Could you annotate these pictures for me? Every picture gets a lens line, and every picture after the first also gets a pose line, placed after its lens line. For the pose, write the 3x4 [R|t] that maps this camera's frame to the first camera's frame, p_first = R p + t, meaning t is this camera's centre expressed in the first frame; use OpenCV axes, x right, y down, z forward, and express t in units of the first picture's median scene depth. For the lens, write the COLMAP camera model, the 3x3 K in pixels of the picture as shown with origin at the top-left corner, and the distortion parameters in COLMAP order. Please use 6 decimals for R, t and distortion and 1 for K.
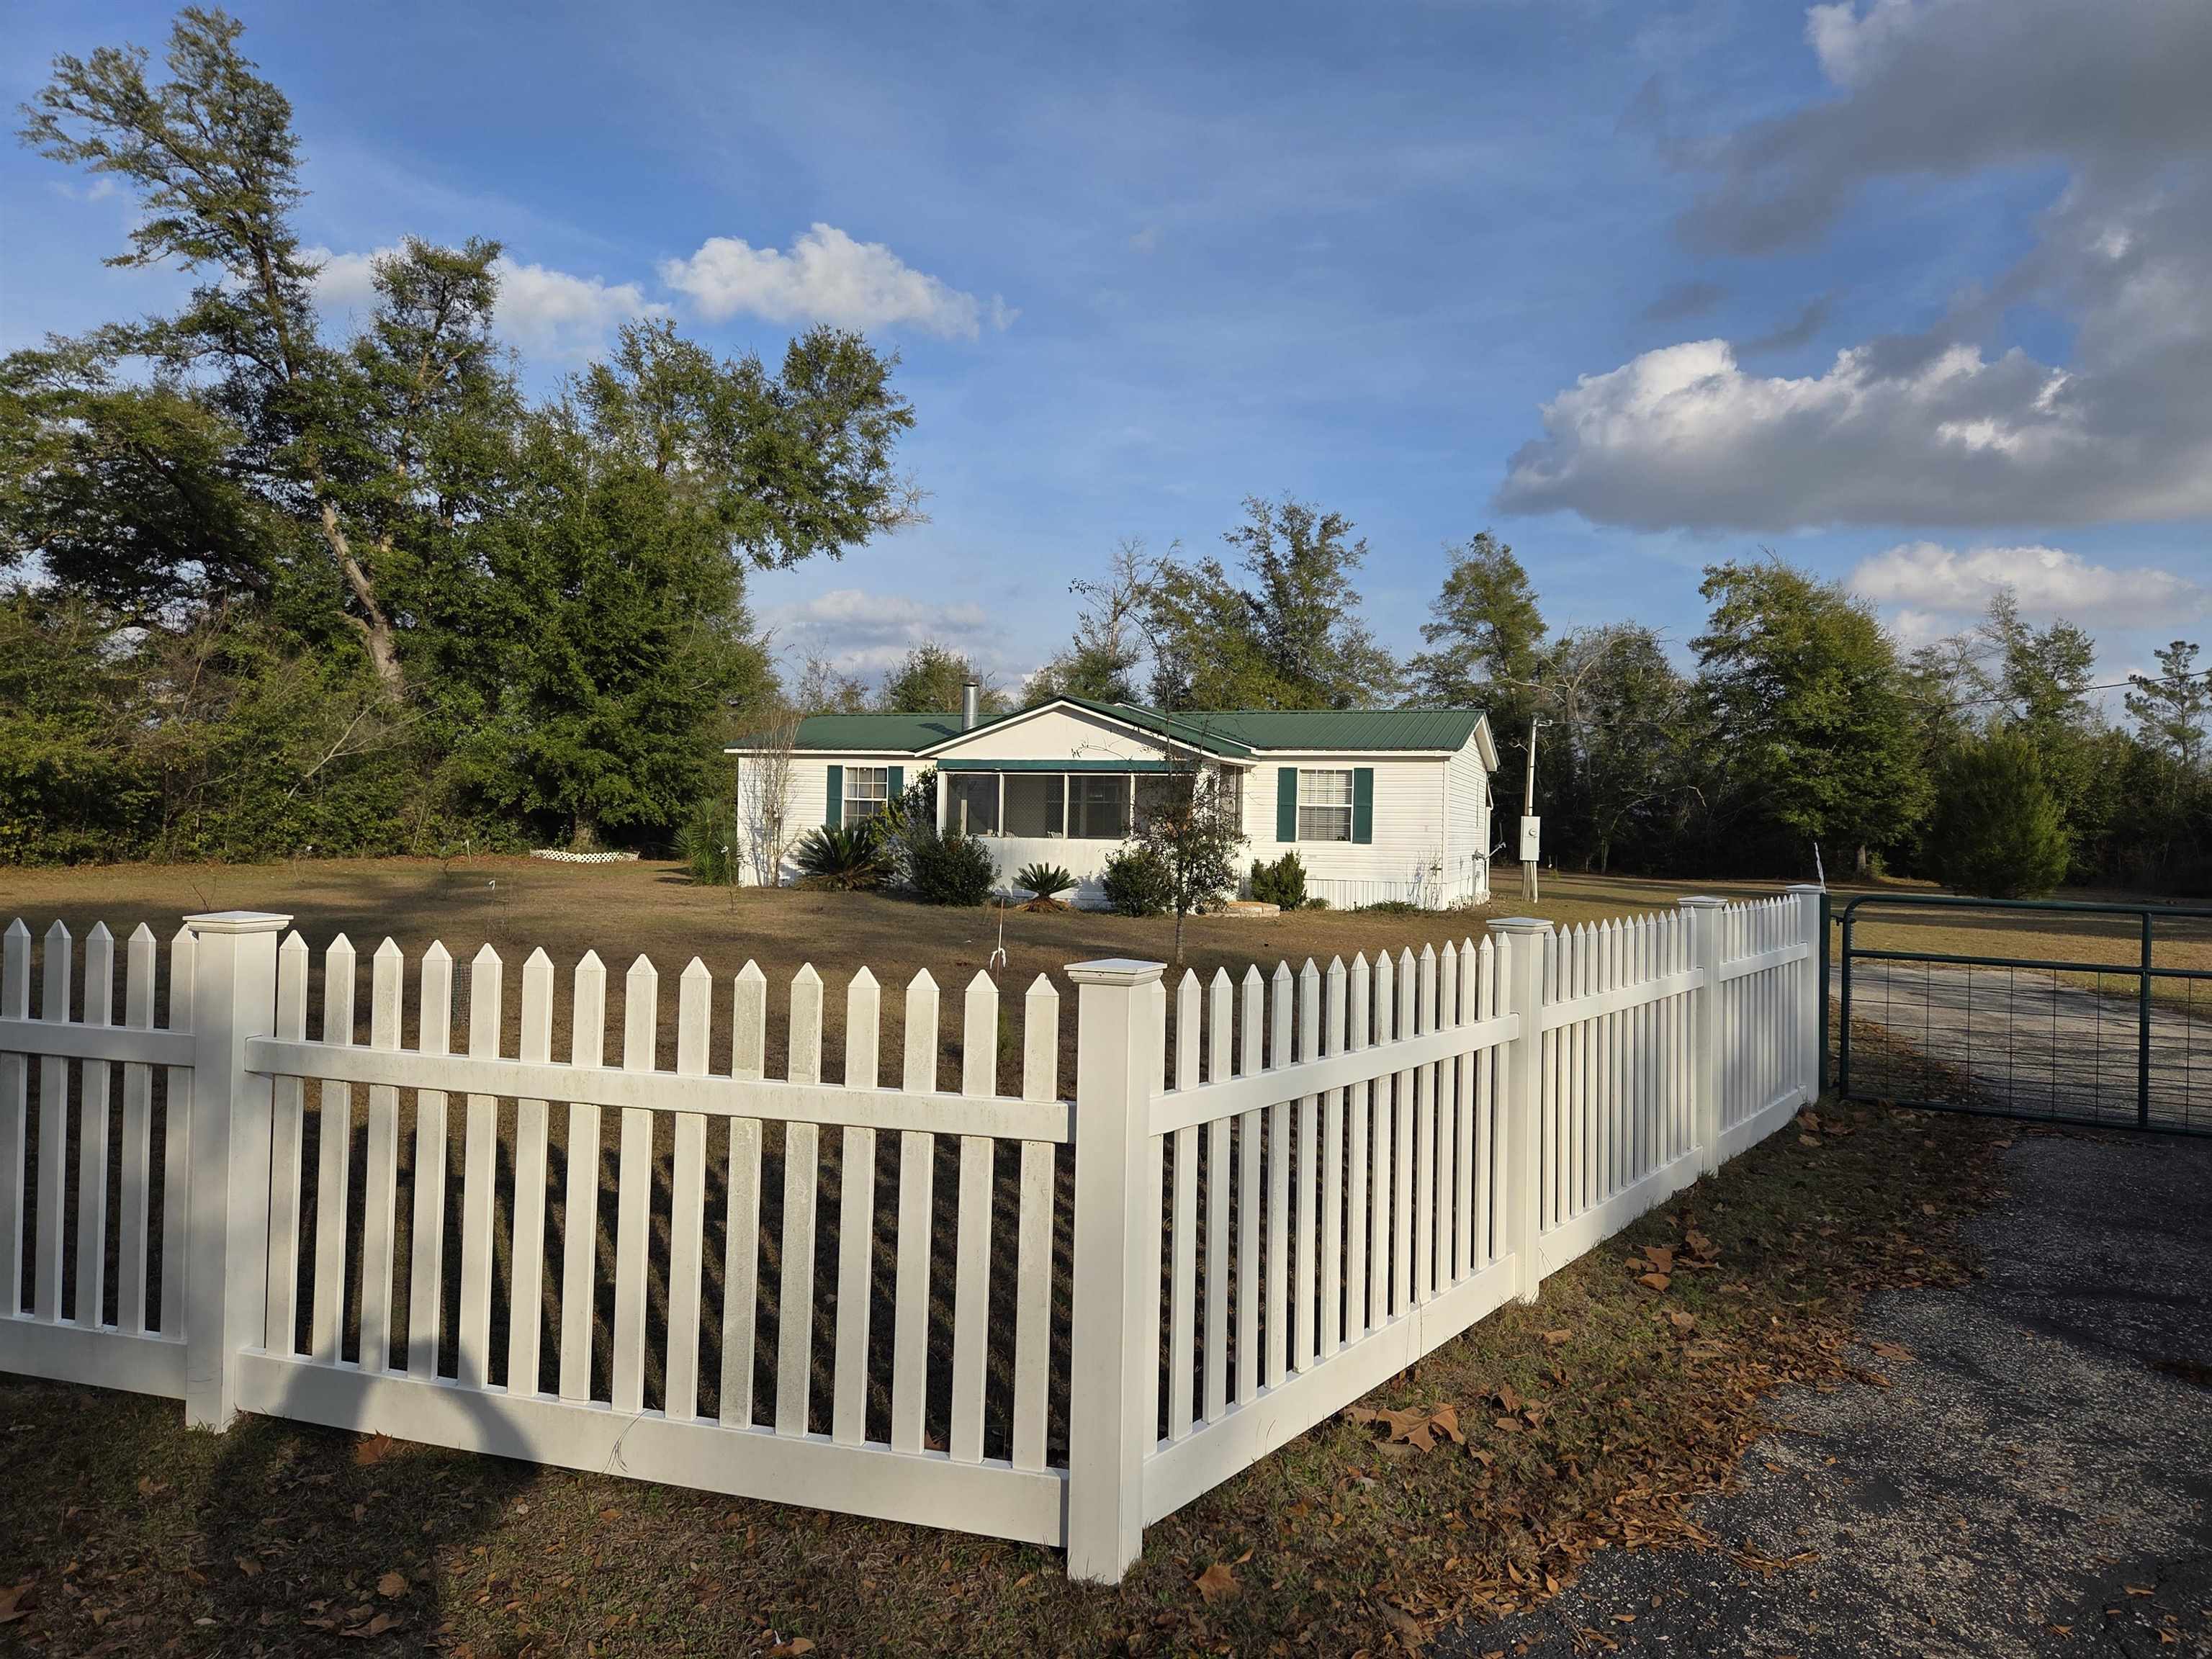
lens RADIAL K [[1527.5, 0, 1106.0], [0, 1527.5, 829.5], [0, 0, 1]] dist [0.062158, -0.048881]
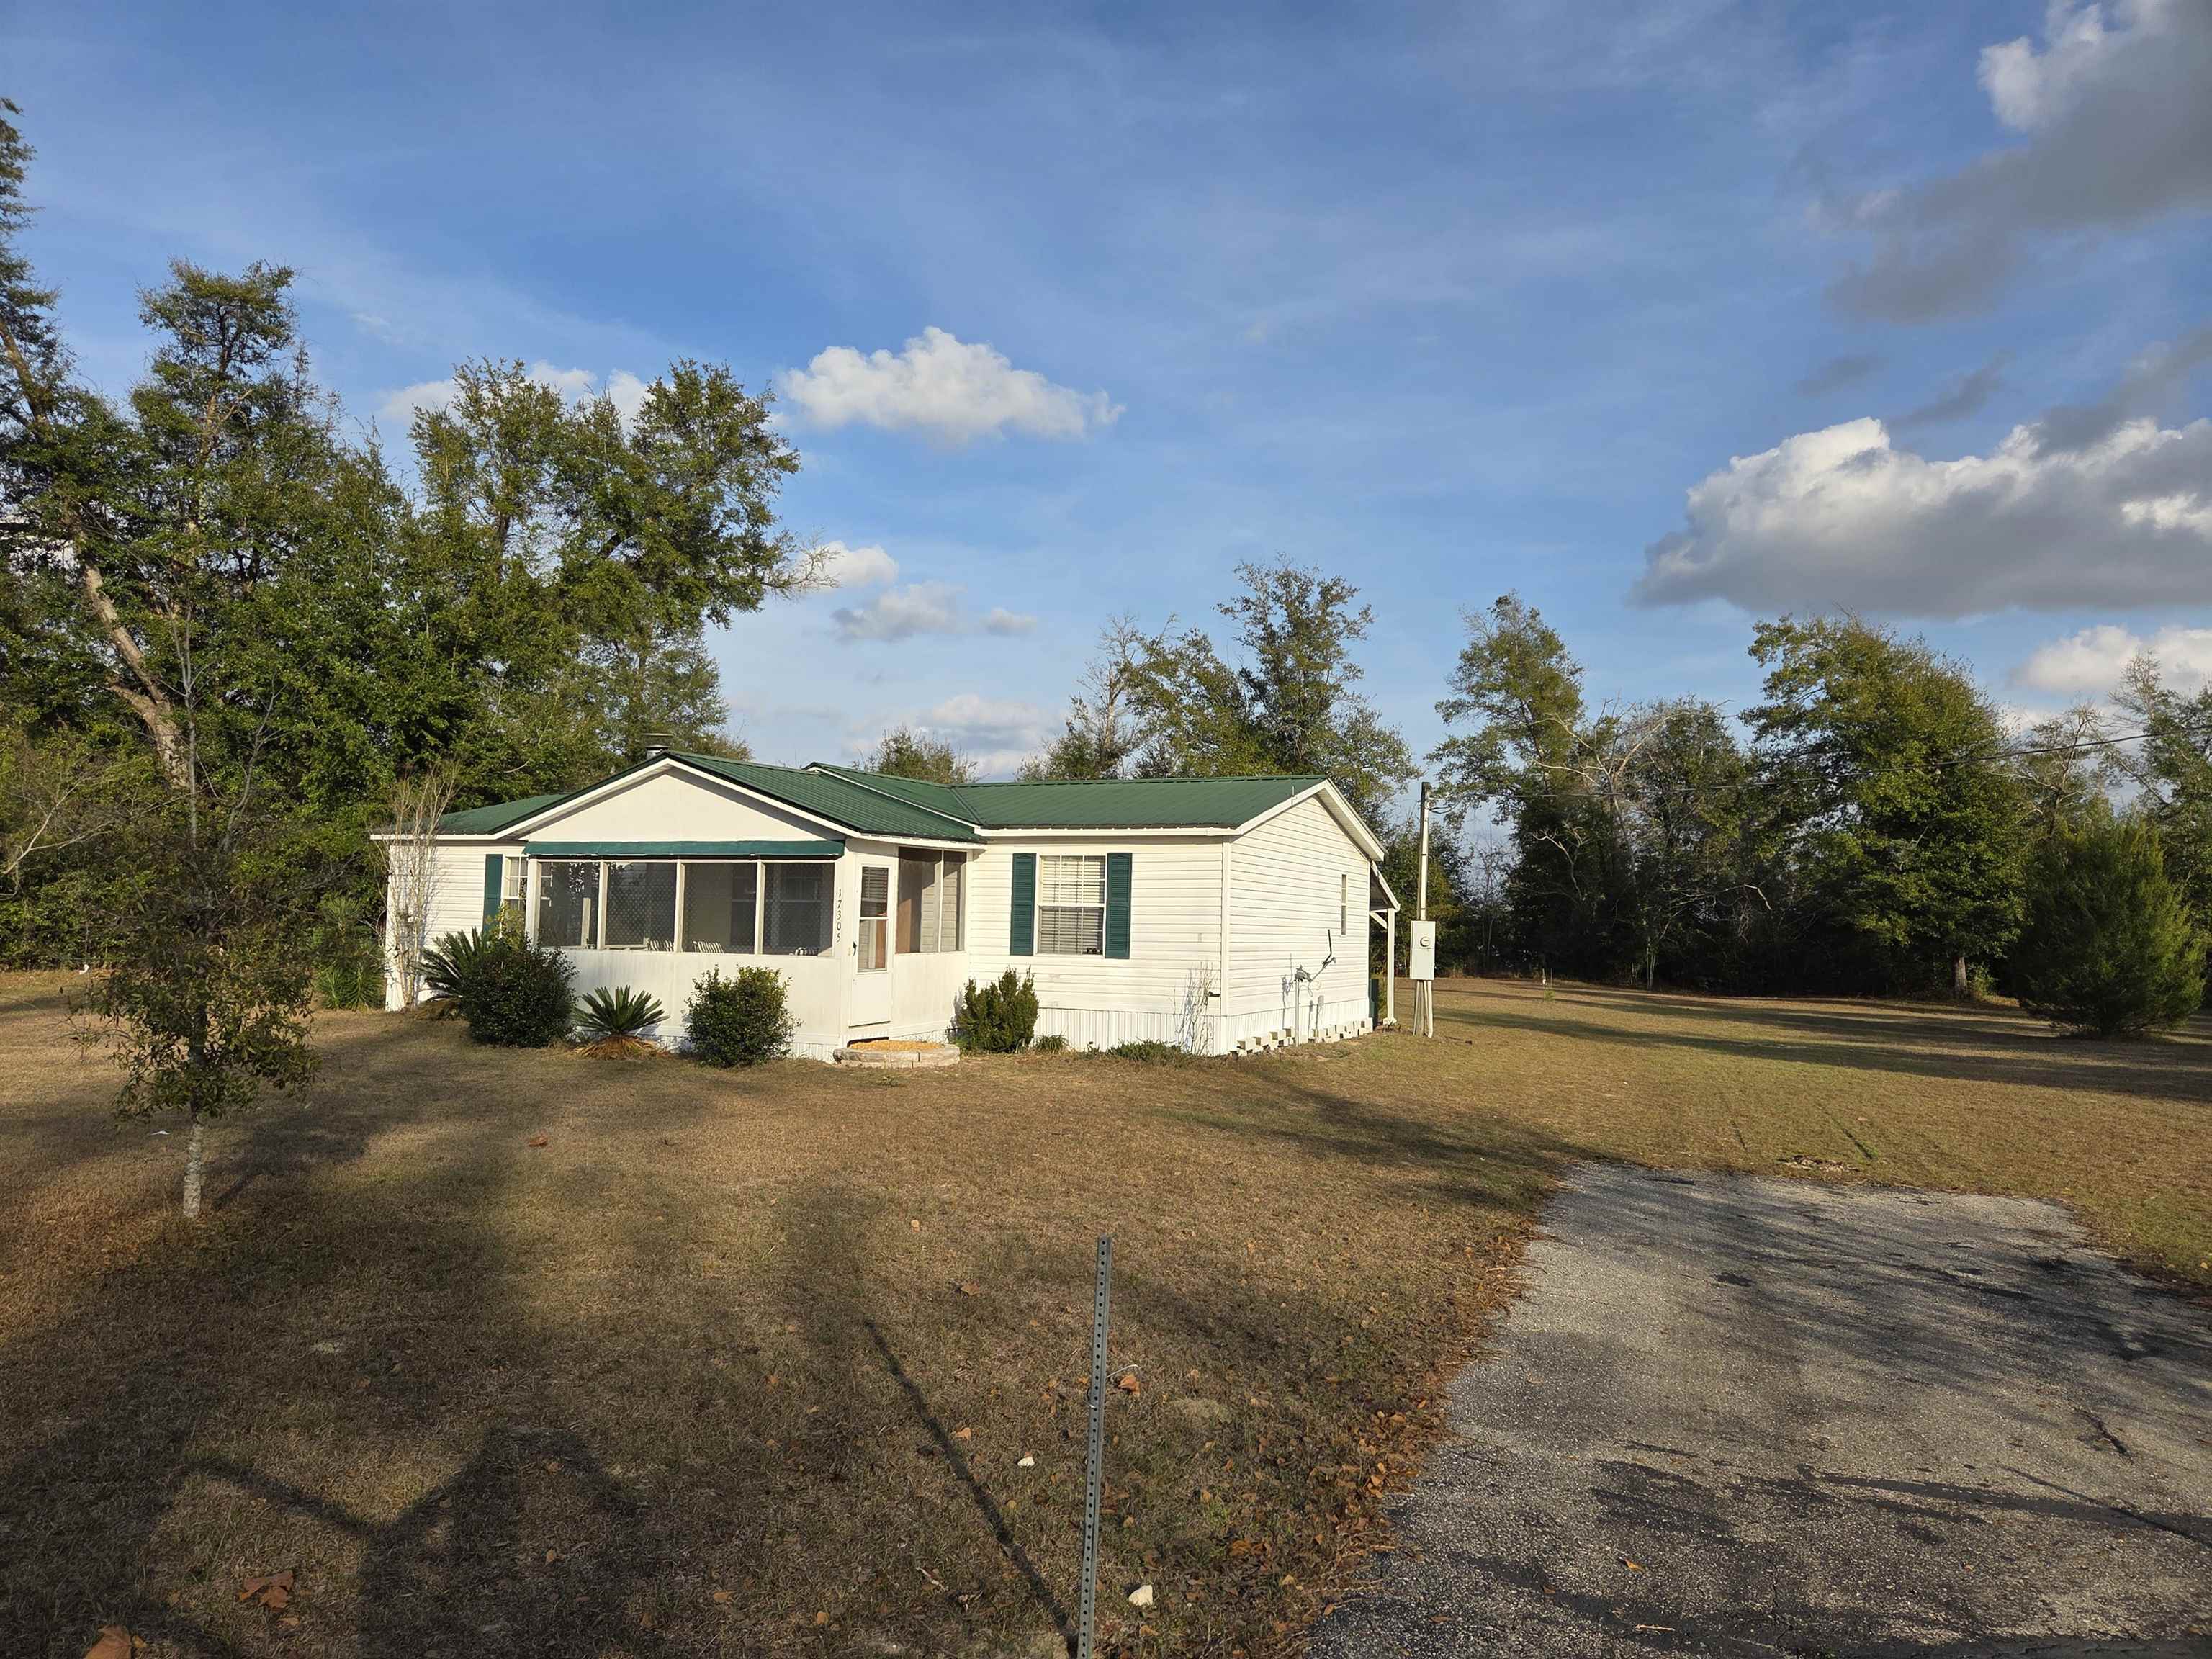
lens RADIAL K [[1510.8, 0, 1100.7], [0, 1510.8, 845.5], [0, 0, 1]] dist [0.080066, -0.076823]
pose [[0.995503, -0.003928, -0.094644, 0.115513], [-0.001518, 0.998350, -0.057395, -0.001469], [0.094713, 0.057280, 0.993855, 0.149227]]
